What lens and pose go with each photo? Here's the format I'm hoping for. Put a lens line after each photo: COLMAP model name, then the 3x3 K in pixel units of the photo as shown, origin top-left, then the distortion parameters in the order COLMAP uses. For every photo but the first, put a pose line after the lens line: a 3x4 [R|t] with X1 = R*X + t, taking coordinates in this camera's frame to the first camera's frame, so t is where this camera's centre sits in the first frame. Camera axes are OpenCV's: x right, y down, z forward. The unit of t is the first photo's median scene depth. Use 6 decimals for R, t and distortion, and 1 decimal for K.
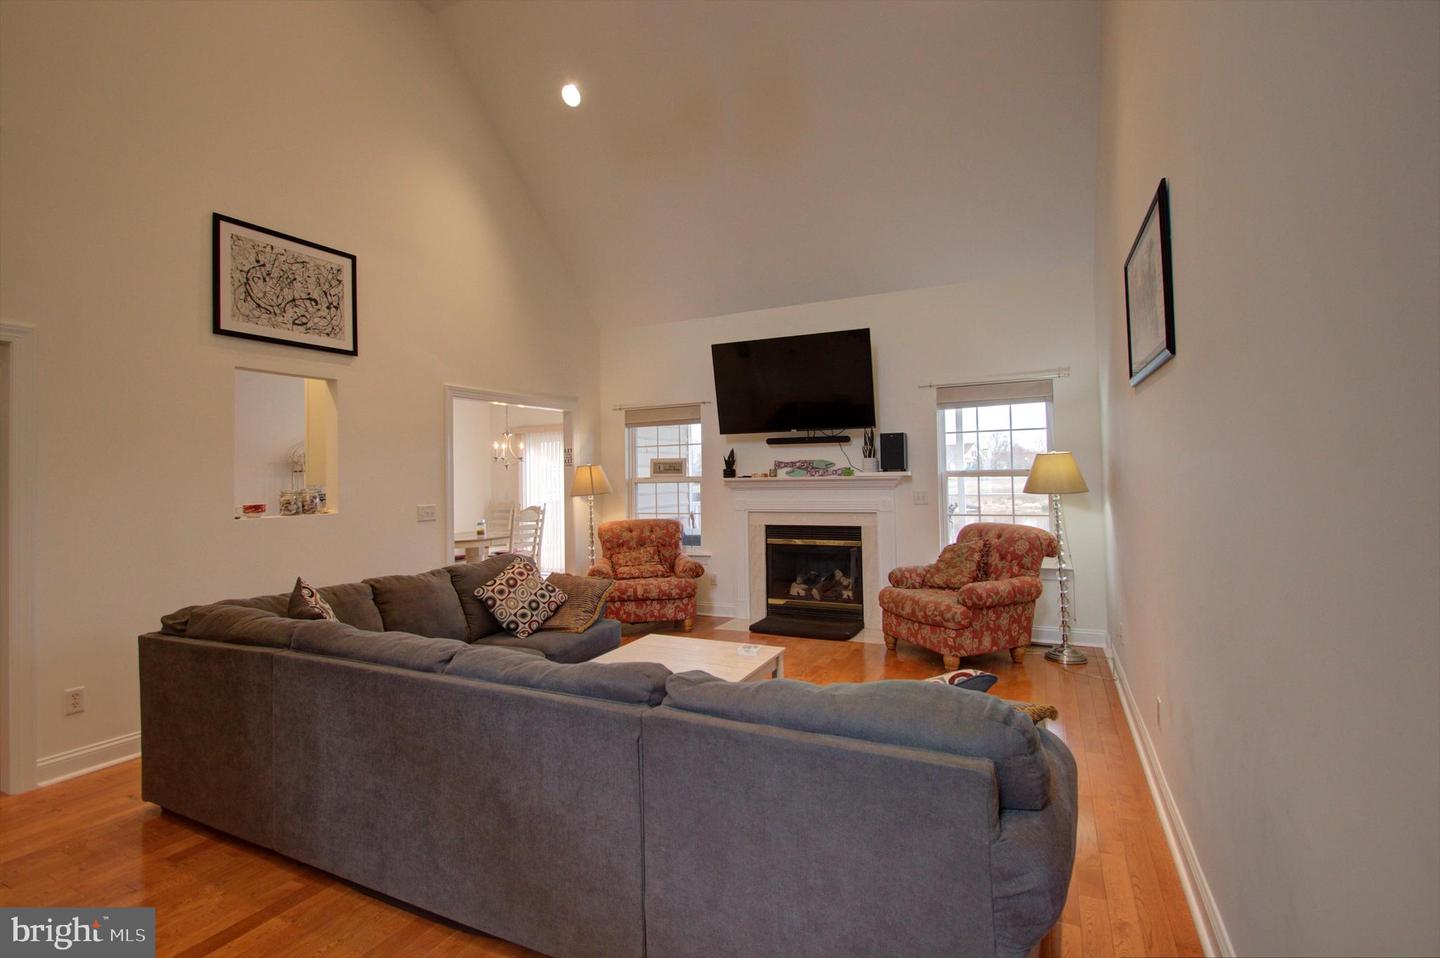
lens RADIAL K [[665.0, 0, 718.3], [0, 665.0, 459.9], [0, 0, 1]] dist [-0.009259, -0.003418]
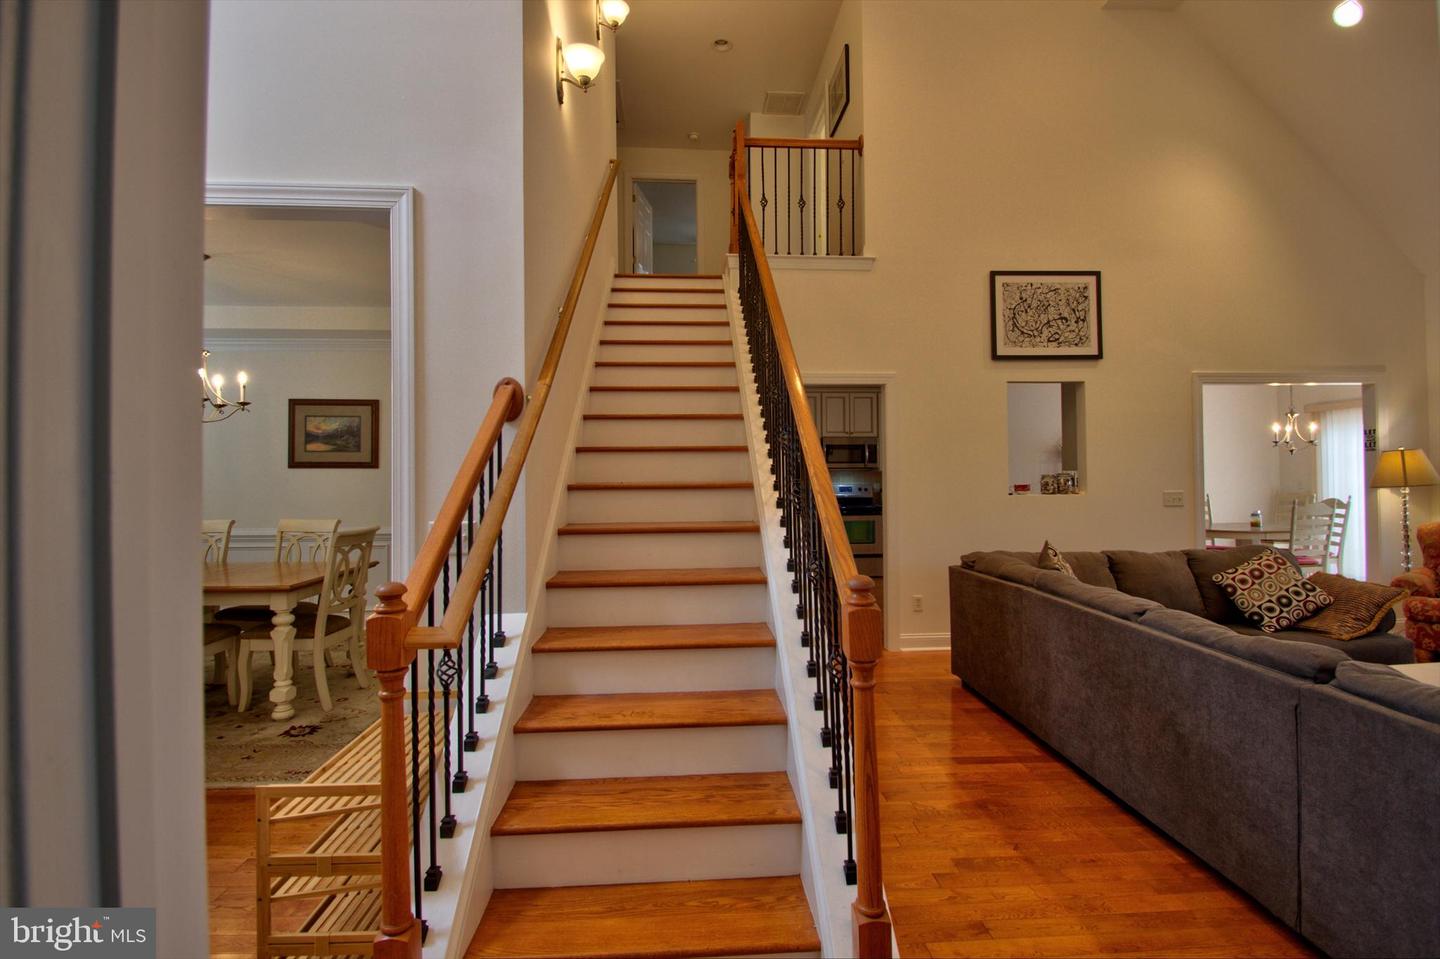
lens RADIAL K [[665.0, 0, 722.2], [0, 665.0, 467.3], [0, 0, 1]] dist [-0.009259, -0.003418]
pose [[0.486808, 0.012520, -0.873419, 0.152452], [0.020435, 0.999460, 0.025716, -0.012277], [0.873270, -0.030367, 0.486289, -0.152100]]
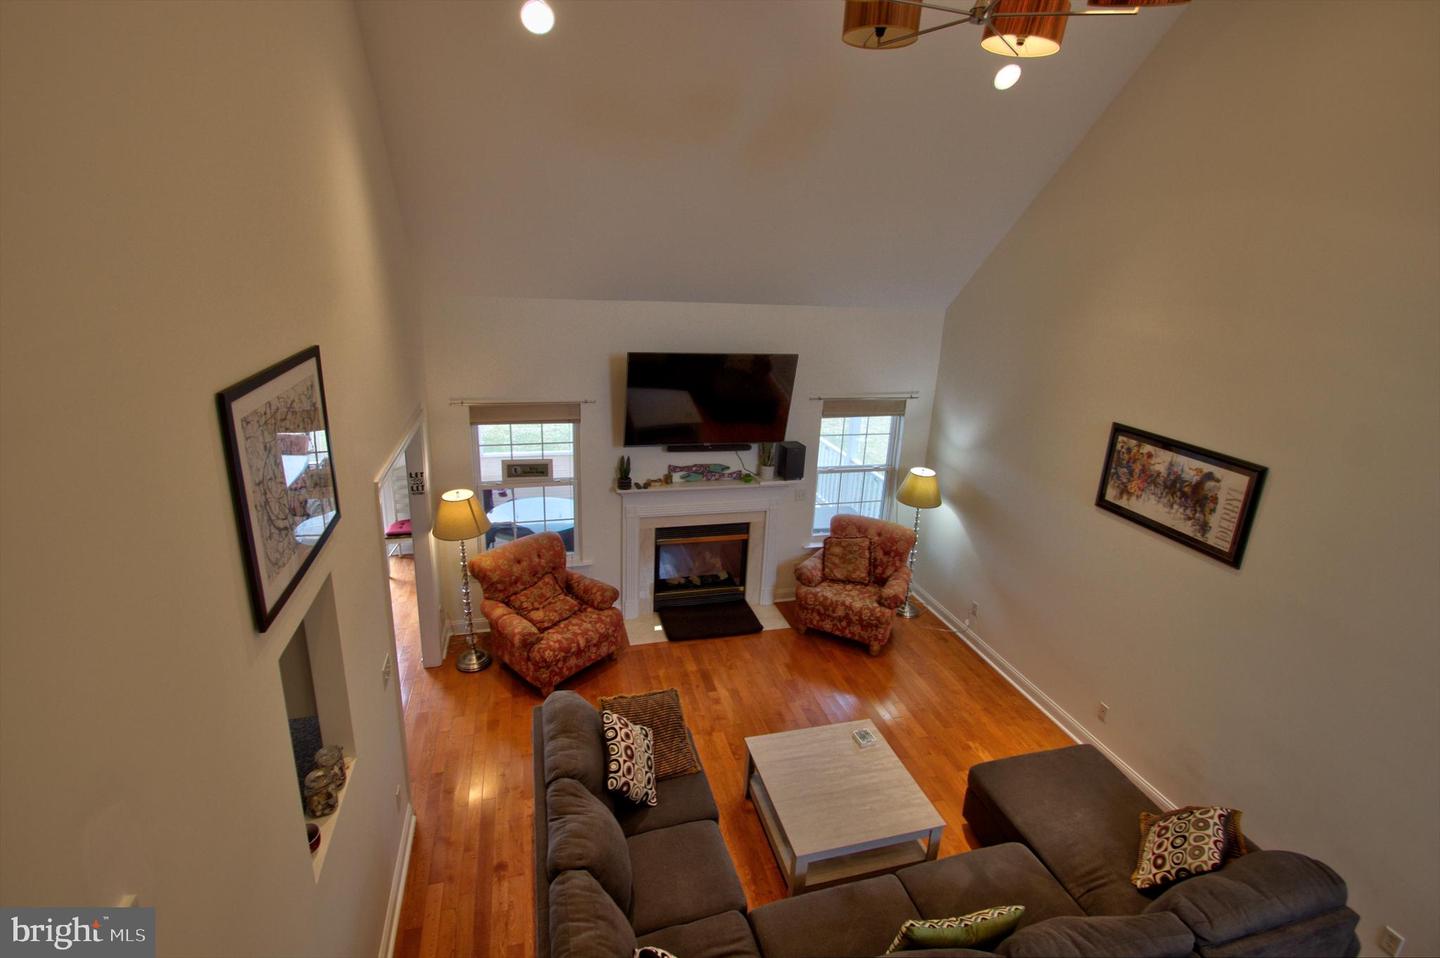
lens RADIAL K [[665.0, 0, 721.7], [0, 665.0, 468.9], [0, 0, 1]] dist [-0.009259, -0.003418]
pose [[0.740867, -0.146006, 0.655590, -0.754580], [-0.080191, 0.949876, 0.302168, -0.447177], [-0.666847, -0.276439, 0.692023, 0.431524]]
